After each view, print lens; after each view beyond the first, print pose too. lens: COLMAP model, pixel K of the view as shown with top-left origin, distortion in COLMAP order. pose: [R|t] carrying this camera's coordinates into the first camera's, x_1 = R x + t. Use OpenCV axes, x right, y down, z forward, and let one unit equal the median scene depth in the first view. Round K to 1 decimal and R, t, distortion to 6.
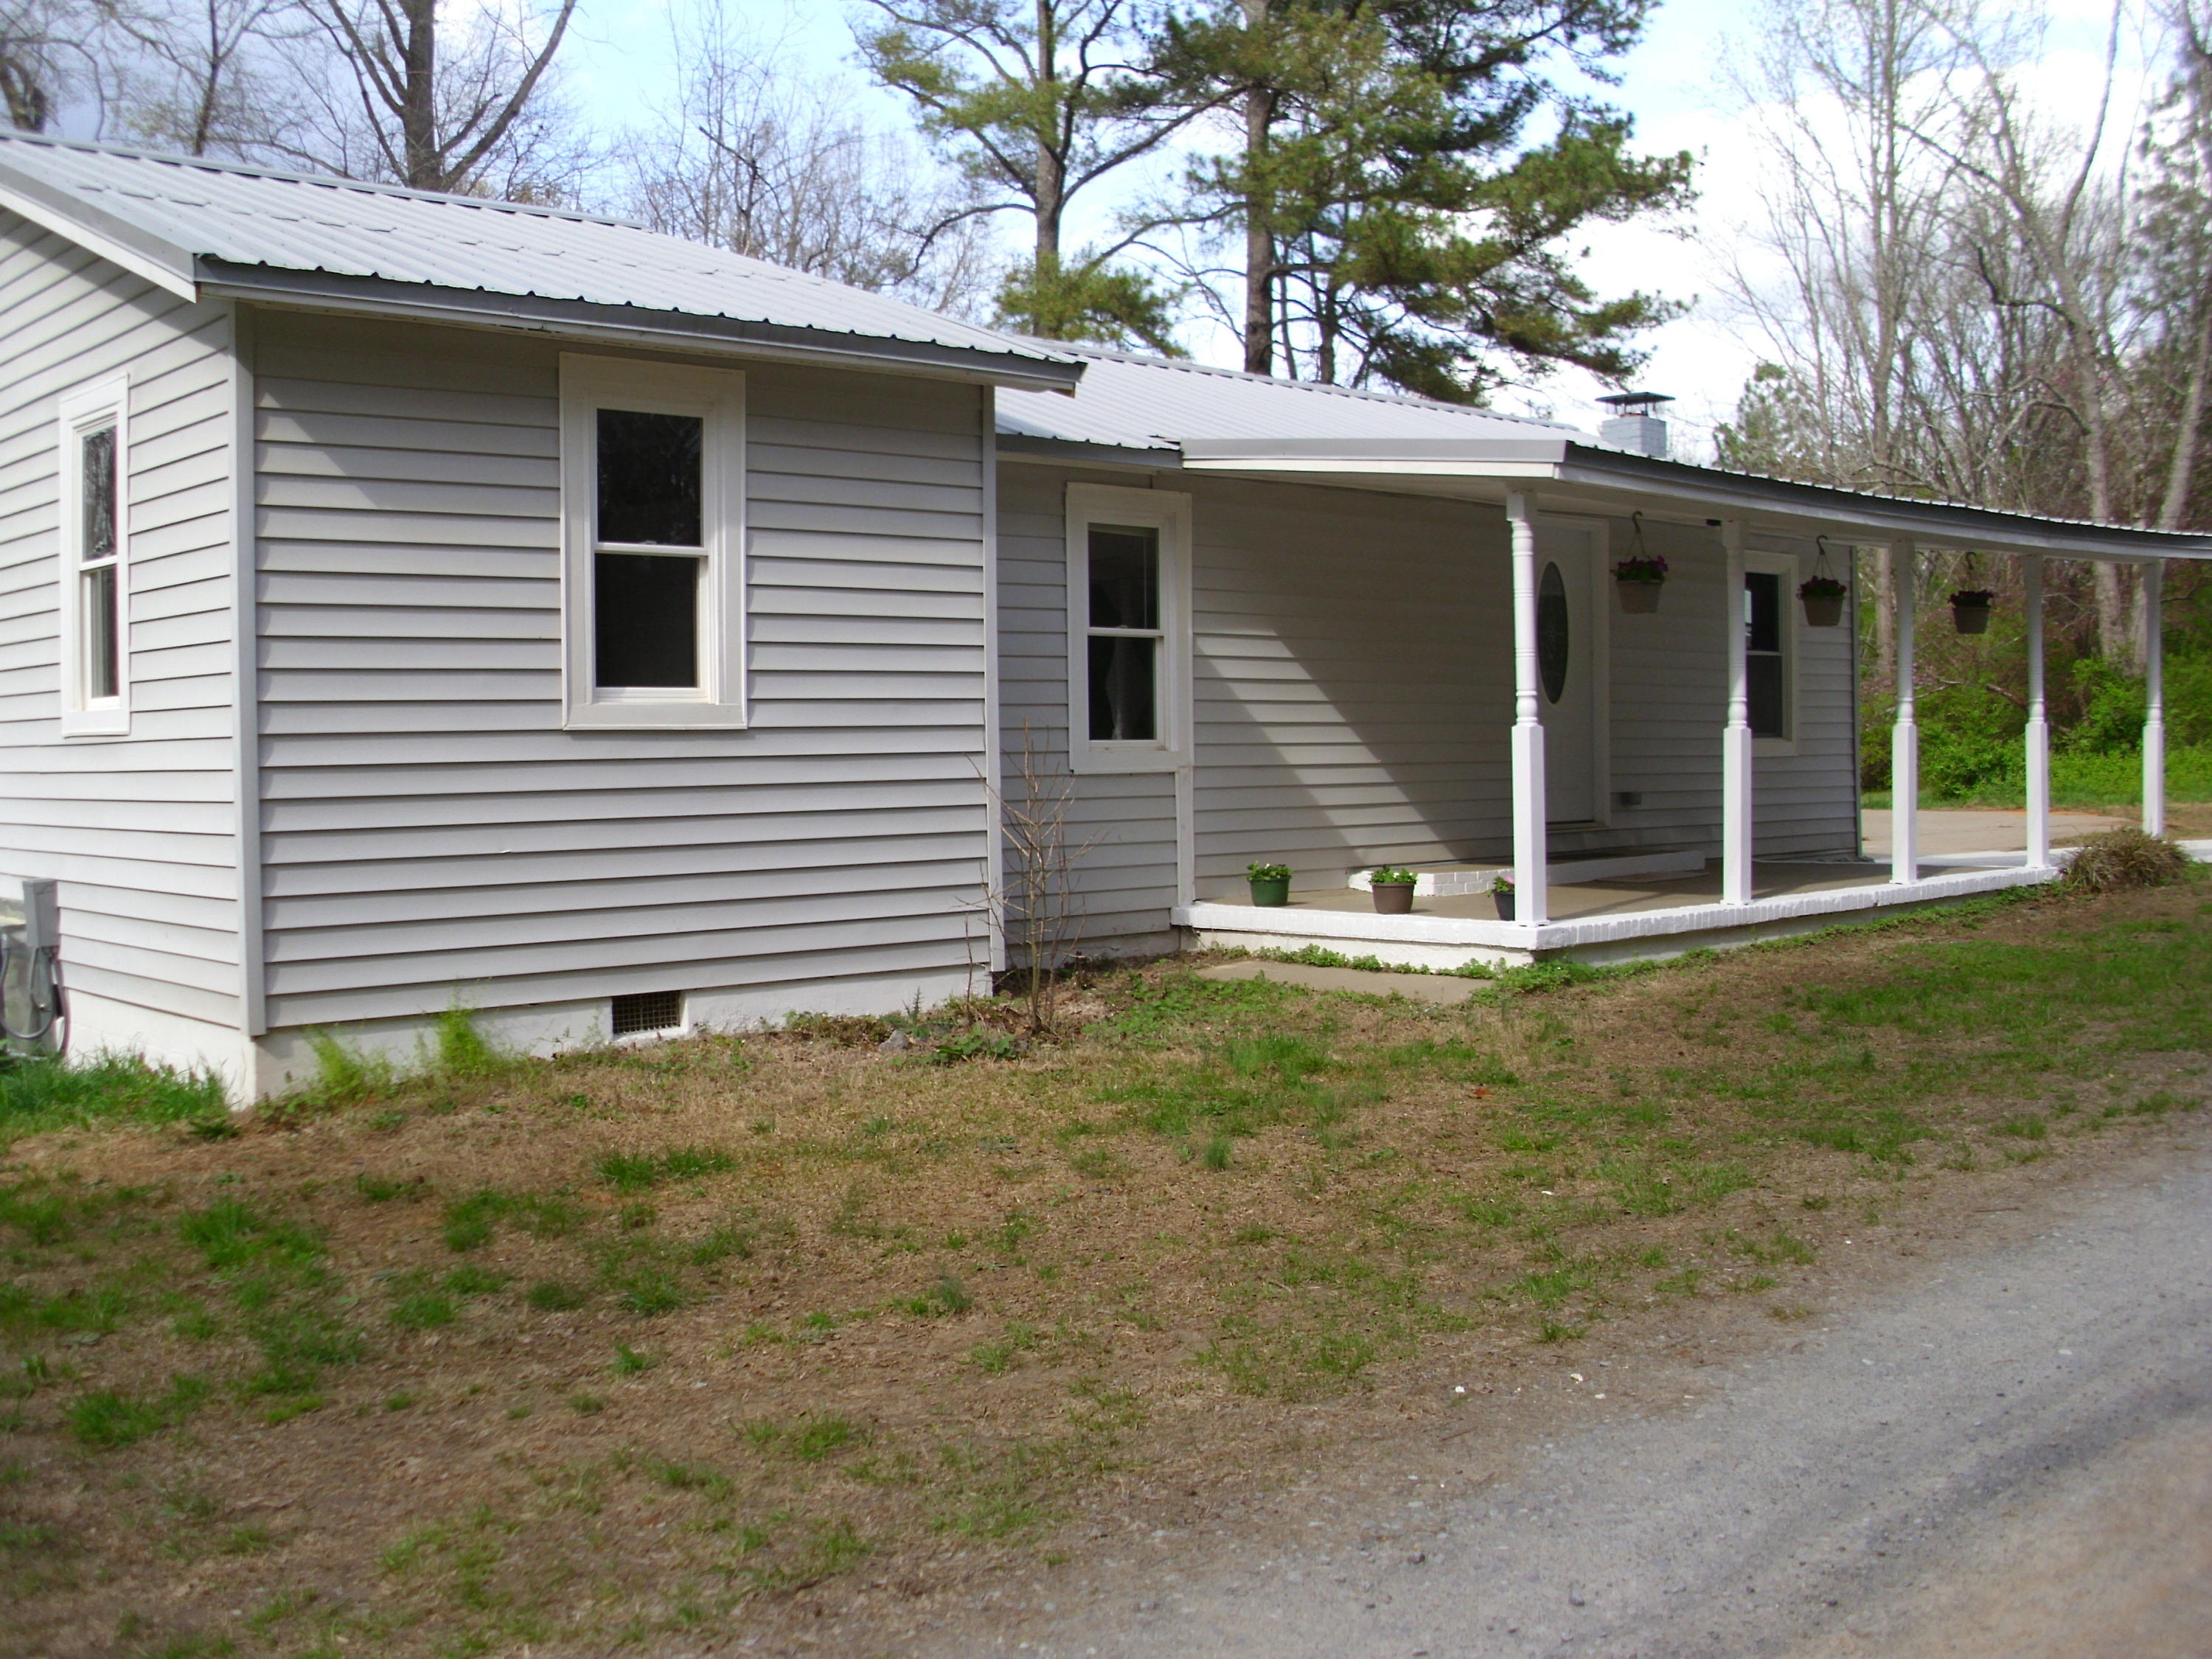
lens RADIAL K [[2289.3, 0, 1106.0], [0, 2289.3, 829.5], [0, 0, 1]] dist [-0.265525, 0.287766]
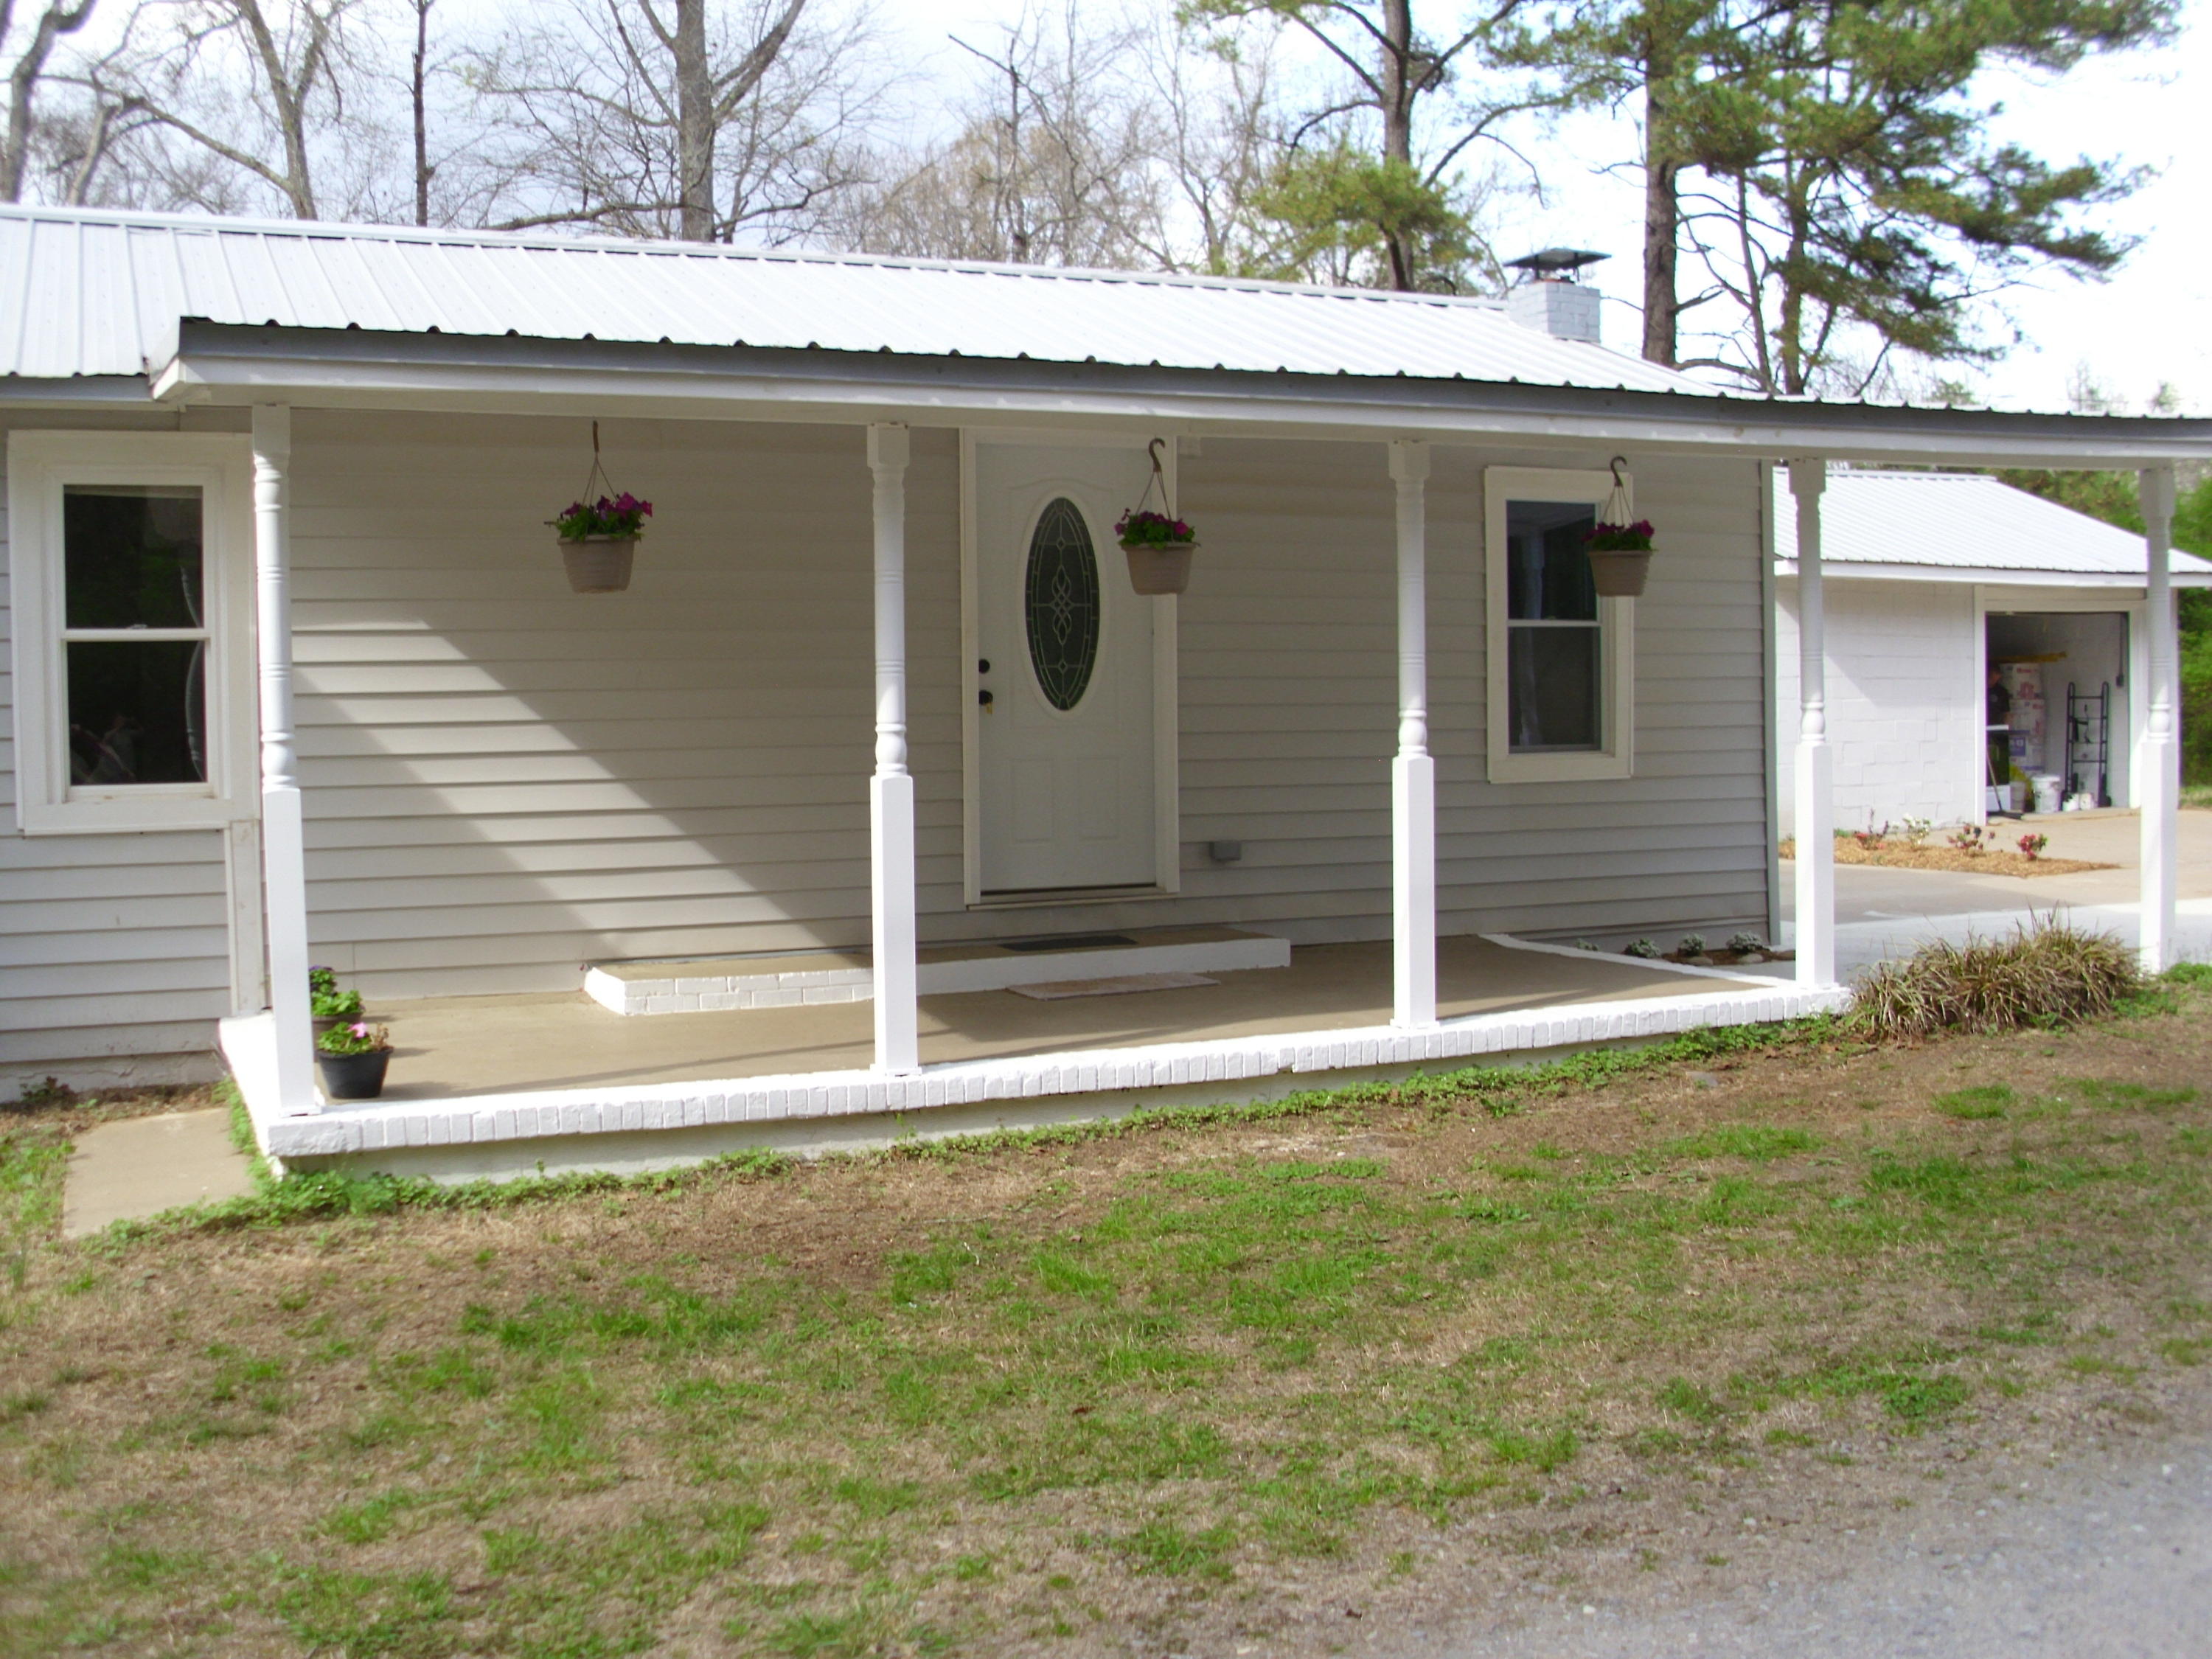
lens RADIAL K [[2289.3, 0, 1106.0], [0, 2289.3, 829.5], [0, 0, 1]] dist [-0.265525, 0.287766]
pose [[0.948201, 0.019140, -0.317094, 0.467148], [-0.010877, 0.999554, 0.027808, -0.043252], [0.317484, -0.022918, 0.947986, 0.401276]]
